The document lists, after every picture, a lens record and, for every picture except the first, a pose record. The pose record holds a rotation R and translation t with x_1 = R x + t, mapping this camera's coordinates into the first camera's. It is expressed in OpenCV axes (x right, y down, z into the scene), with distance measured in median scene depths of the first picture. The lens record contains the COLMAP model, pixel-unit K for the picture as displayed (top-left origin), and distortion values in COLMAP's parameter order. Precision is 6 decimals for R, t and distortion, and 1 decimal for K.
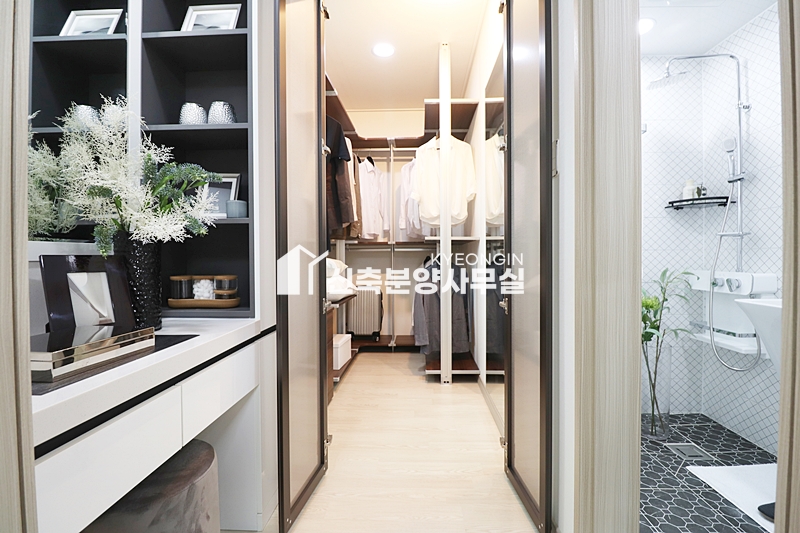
lens RADIAL K [[368.1, 0, 406.4], [0, 368.1, 259.8], [0, 0, 1]] dist [-0.015834, -0.002749]
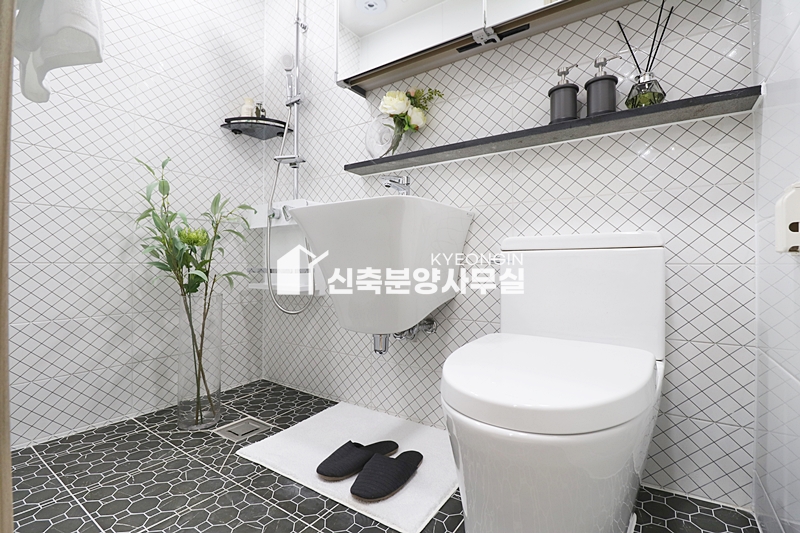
lens RADIAL K [[368.1, 0, 403.7], [0, 368.1, 268.2], [0, 0, 1]] dist [-0.015834, -0.002749]
pose [[0.527565, 0.000802, 0.849514, 0.288352], [0.003676, 0.999988, -0.003227, 0.185575], [-0.849507, 0.004825, 0.527555, 0.295784]]
